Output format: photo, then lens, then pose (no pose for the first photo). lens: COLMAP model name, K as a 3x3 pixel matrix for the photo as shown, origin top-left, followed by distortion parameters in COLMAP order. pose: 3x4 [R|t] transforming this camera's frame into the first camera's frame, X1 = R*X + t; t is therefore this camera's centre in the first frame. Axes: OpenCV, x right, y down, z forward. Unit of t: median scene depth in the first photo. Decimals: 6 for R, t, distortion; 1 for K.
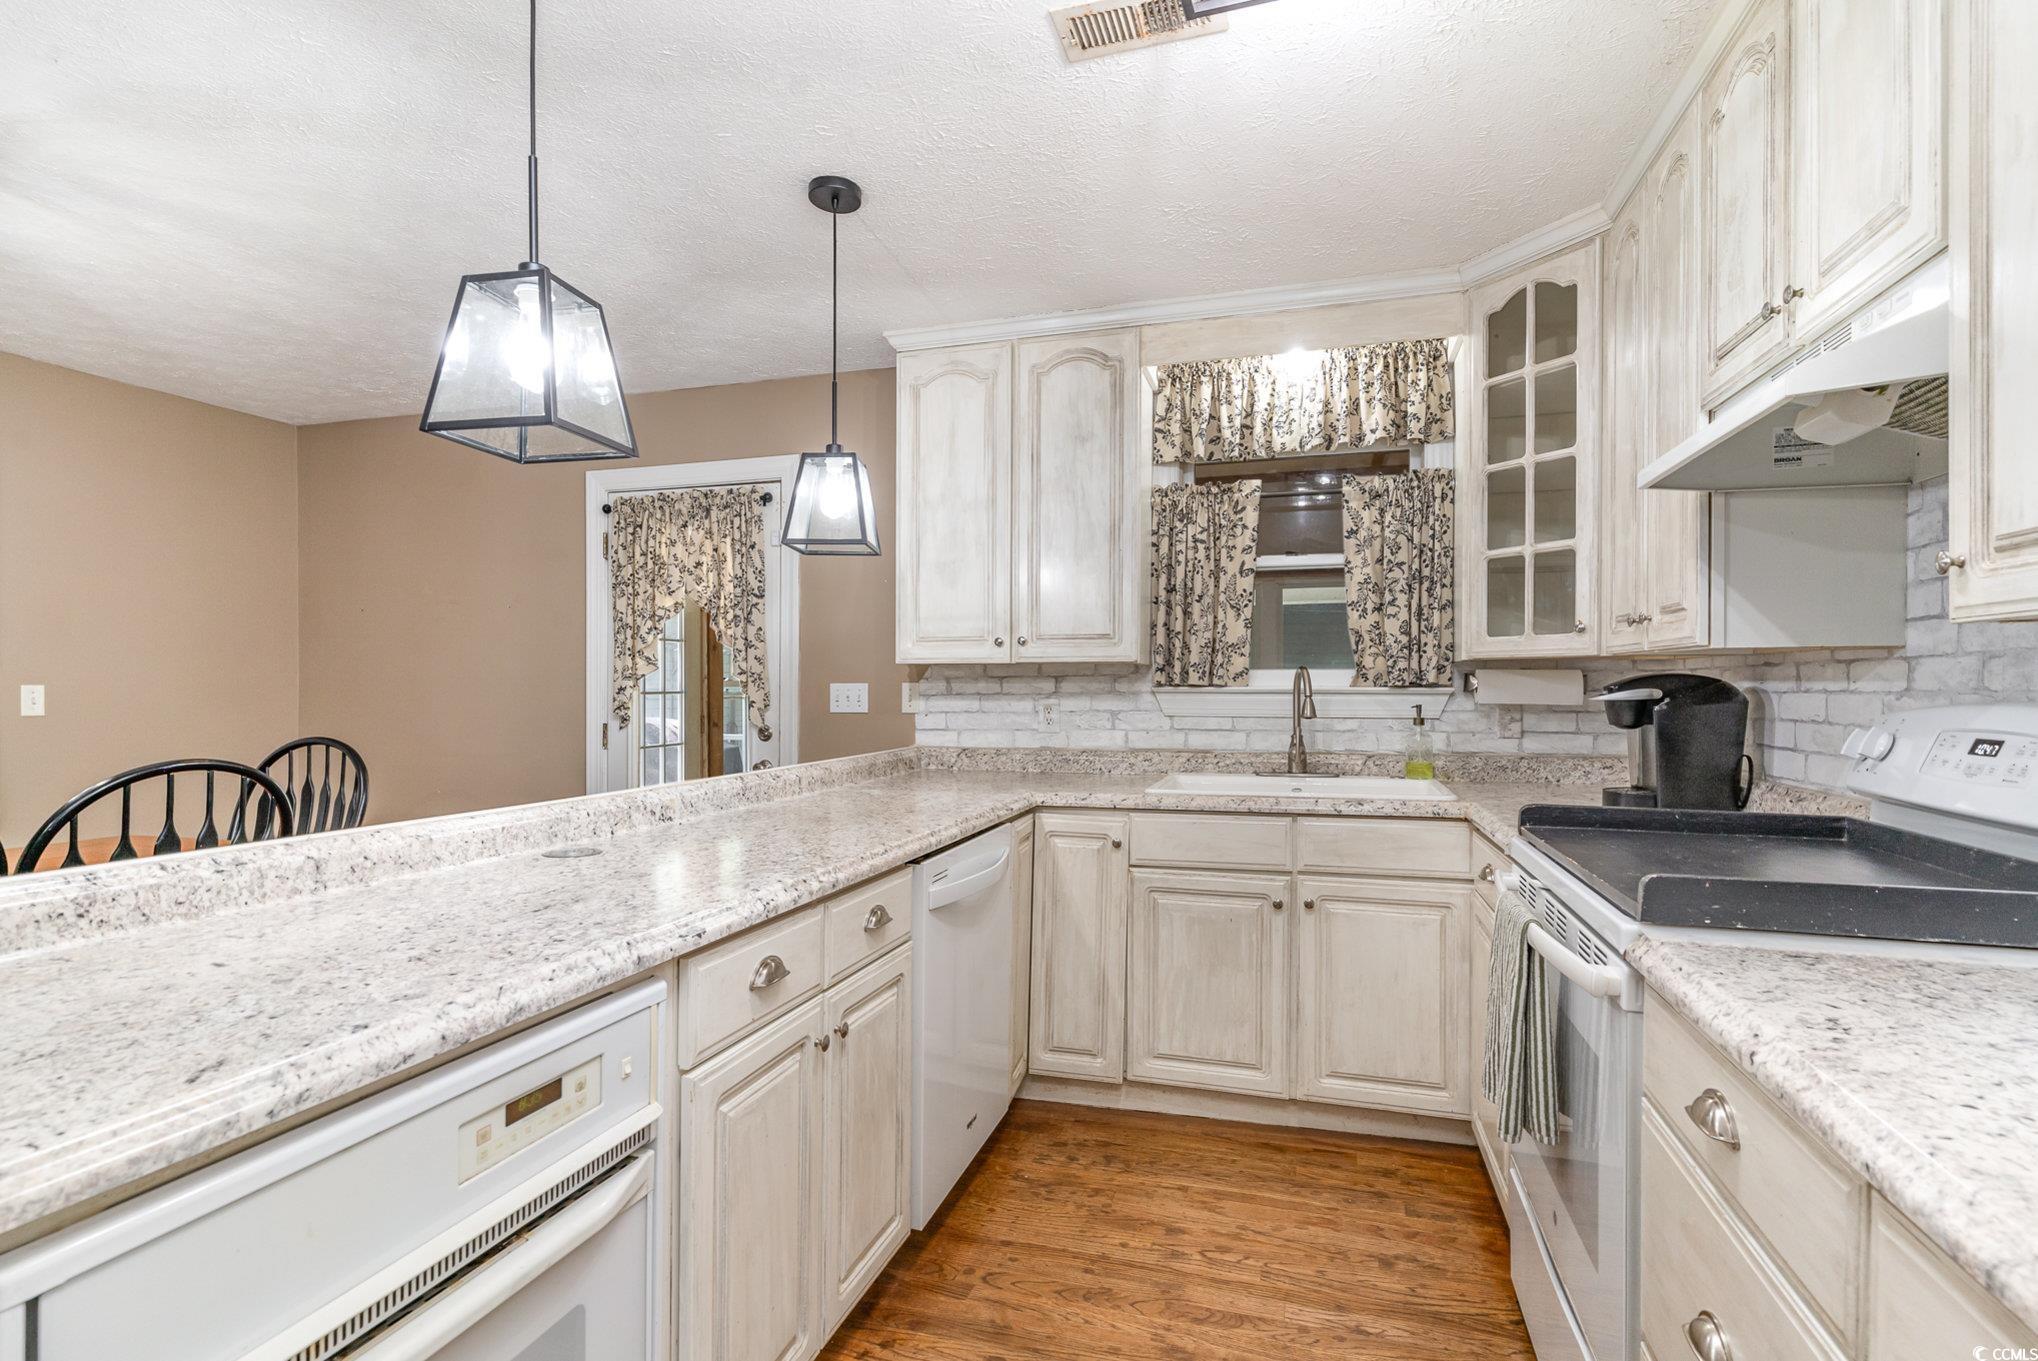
lens RADIAL K [[974.5, 0, 1017.8], [0, 974.5, 689.5], [0, 0, 1]] dist [-0.000033, 0.001761]
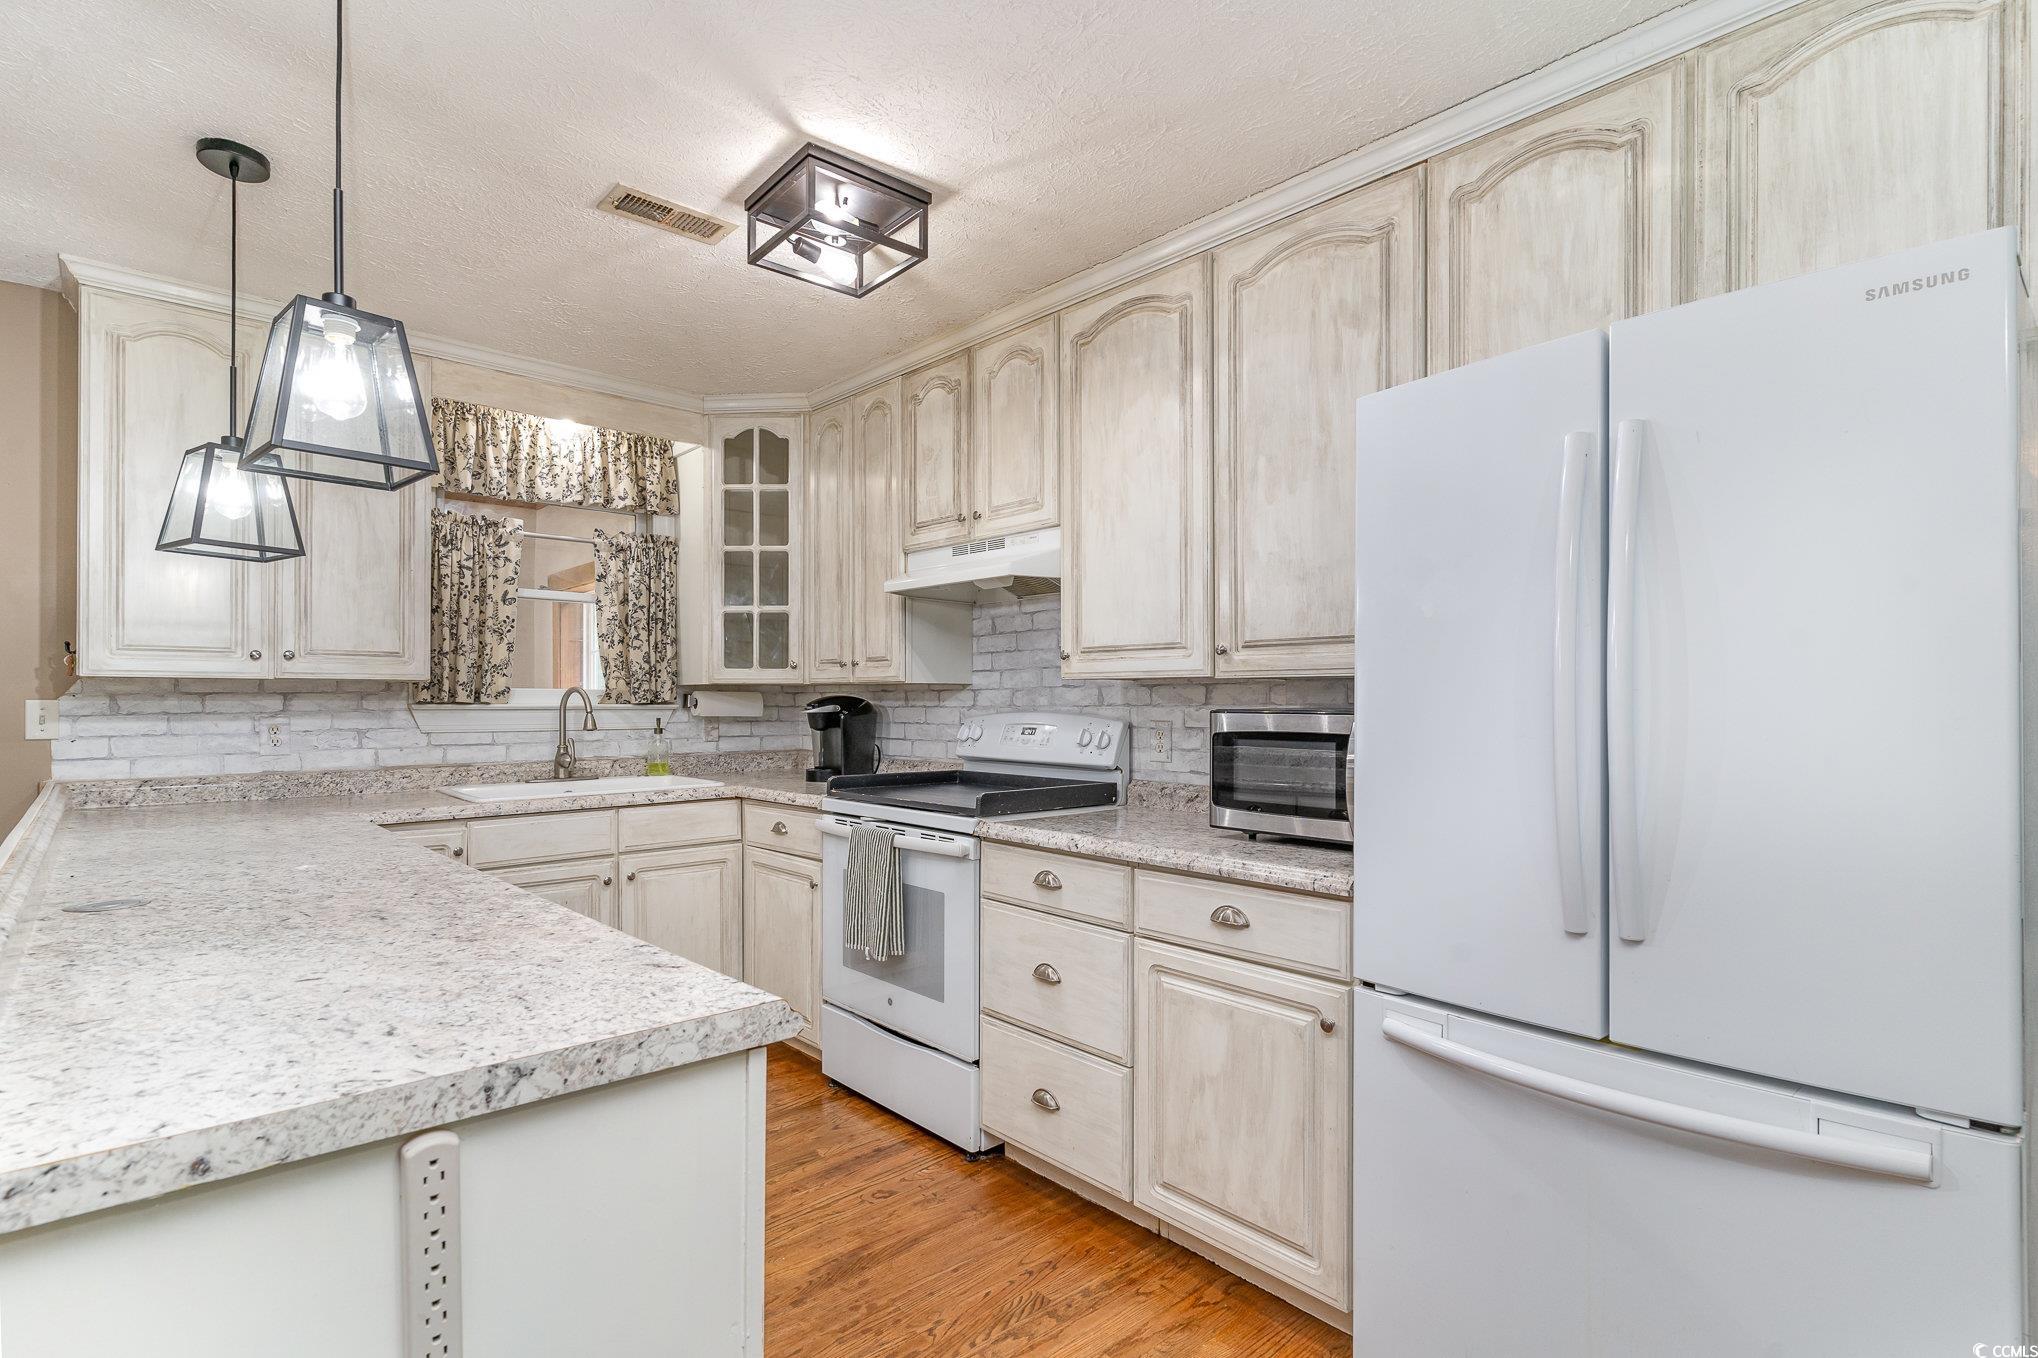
lens RADIAL K [[974.5, 0, 1000.1], [0, 974.5, 691.5], [0, 0, 1]] dist [-0.000033, 0.001761]
pose [[0.518277, 0.008358, 0.855172, -0.448279], [0.002904, 0.999929, -0.011533, -0.003093], [-0.855208, 0.008460, 0.518216, -0.053952]]
